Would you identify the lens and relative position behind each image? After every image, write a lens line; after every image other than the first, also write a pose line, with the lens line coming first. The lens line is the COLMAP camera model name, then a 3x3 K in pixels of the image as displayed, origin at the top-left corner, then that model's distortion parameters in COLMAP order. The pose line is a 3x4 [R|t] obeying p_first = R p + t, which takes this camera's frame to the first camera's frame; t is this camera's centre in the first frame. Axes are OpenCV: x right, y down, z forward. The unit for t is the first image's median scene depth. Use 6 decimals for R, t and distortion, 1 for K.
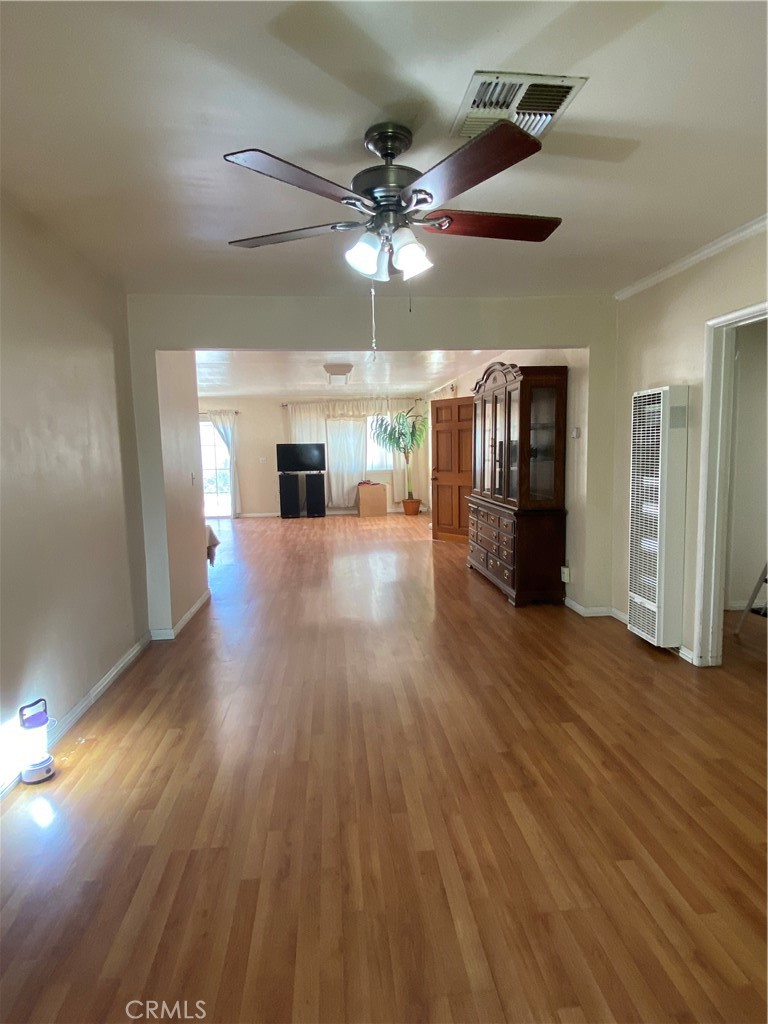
lens RADIAL K [[550.8, 0, 384.0], [0, 550.8, 512.0], [0, 0, 1]] dist [0.053928, -0.062597]
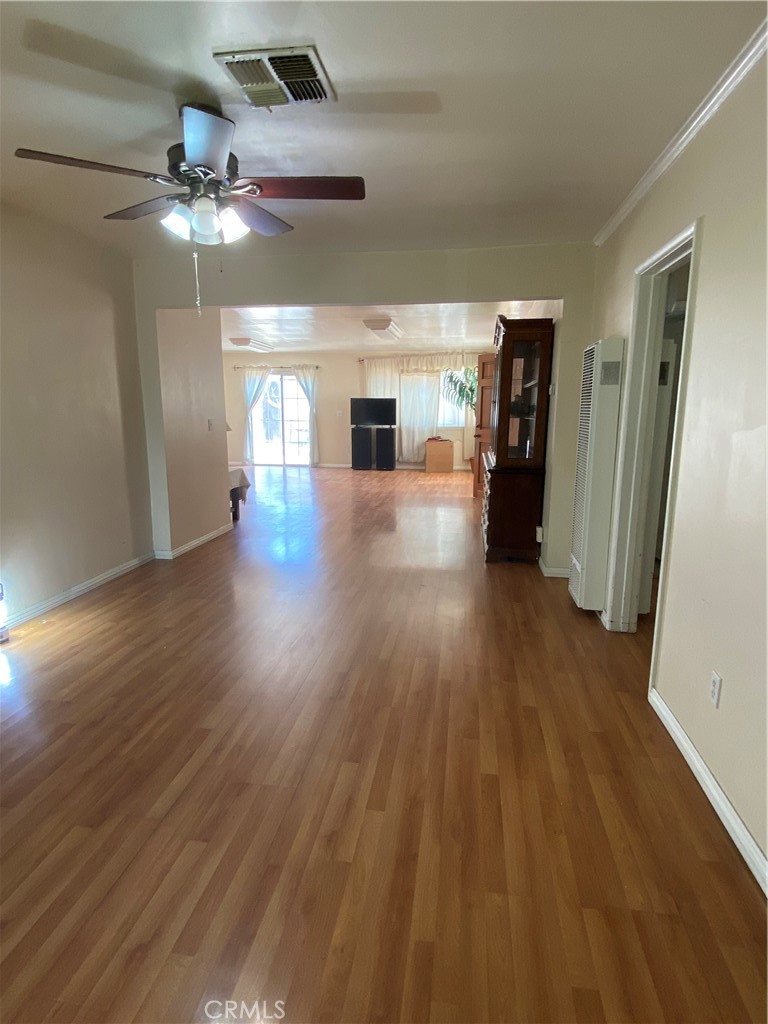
lens RADIAL K [[550.8, 0, 384.0], [0, 550.8, 512.0], [0, 0, 1]] dist [0.053928, -0.062597]
pose [[0.968764, 0.069953, -0.237913, 0.140585], [-0.051769, 0.995300, 0.081845, 0.003115], [0.242520, -0.066973, 0.967832, -0.010970]]
